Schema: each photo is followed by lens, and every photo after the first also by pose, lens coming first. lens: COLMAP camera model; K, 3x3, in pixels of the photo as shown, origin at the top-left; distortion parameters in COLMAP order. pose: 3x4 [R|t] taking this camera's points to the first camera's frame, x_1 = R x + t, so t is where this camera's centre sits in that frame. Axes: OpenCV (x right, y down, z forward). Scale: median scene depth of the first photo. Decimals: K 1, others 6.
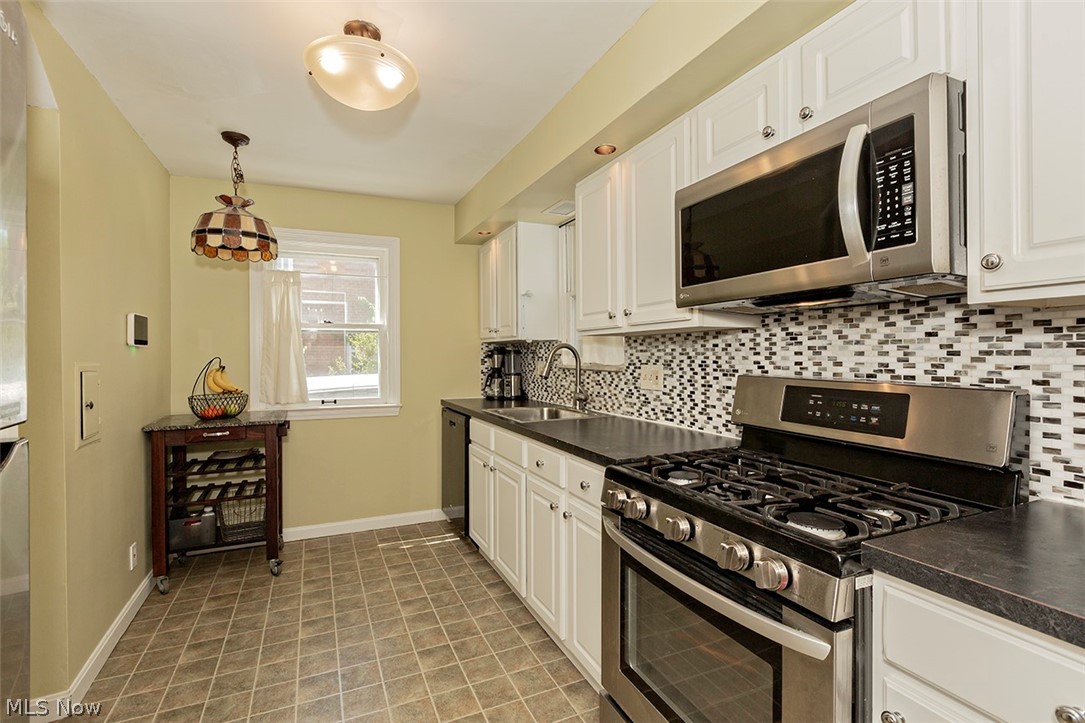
lens RADIAL K [[498.7, 0, 538.2], [0, 498.7, 354.4], [0, 0, 1]] dist [0.002179, 0.000433]
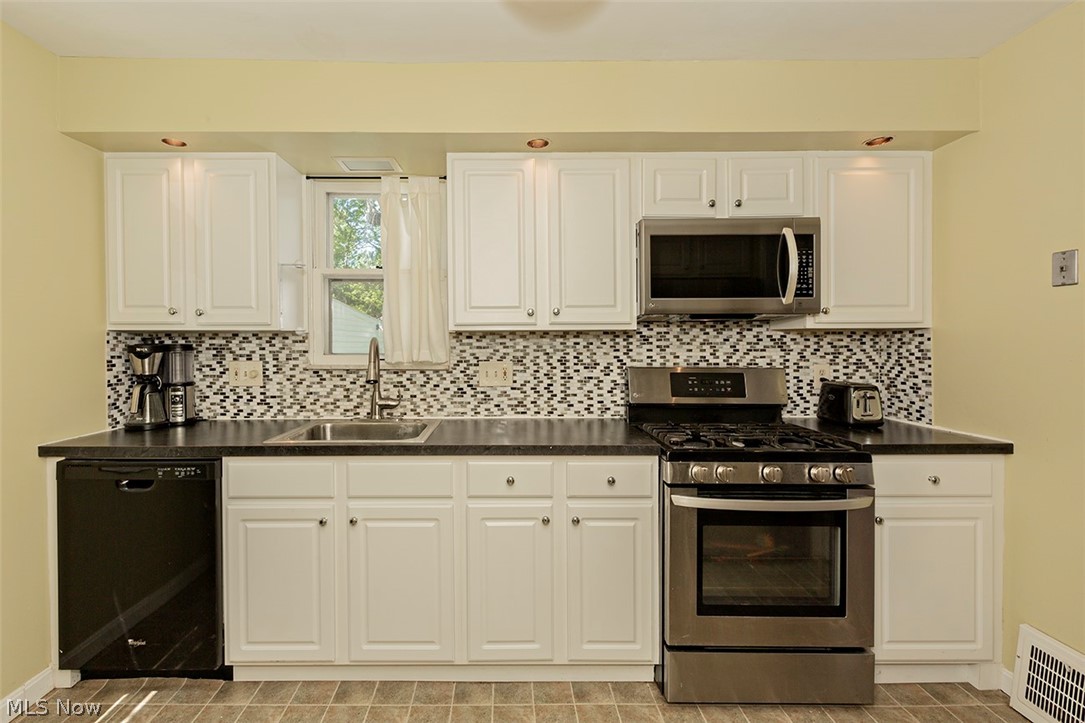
lens RADIAL K [[498.7, 0, 513.8], [0, 498.7, 343.7], [0, 0, 1]] dist [0.002179, 0.000433]
pose [[0.387443, 0.003954, 0.921885, -0.905526], [-0.000557, 0.999992, -0.004055, -0.014239], [-0.921893, 0.001057, 0.387442, 0.760608]]
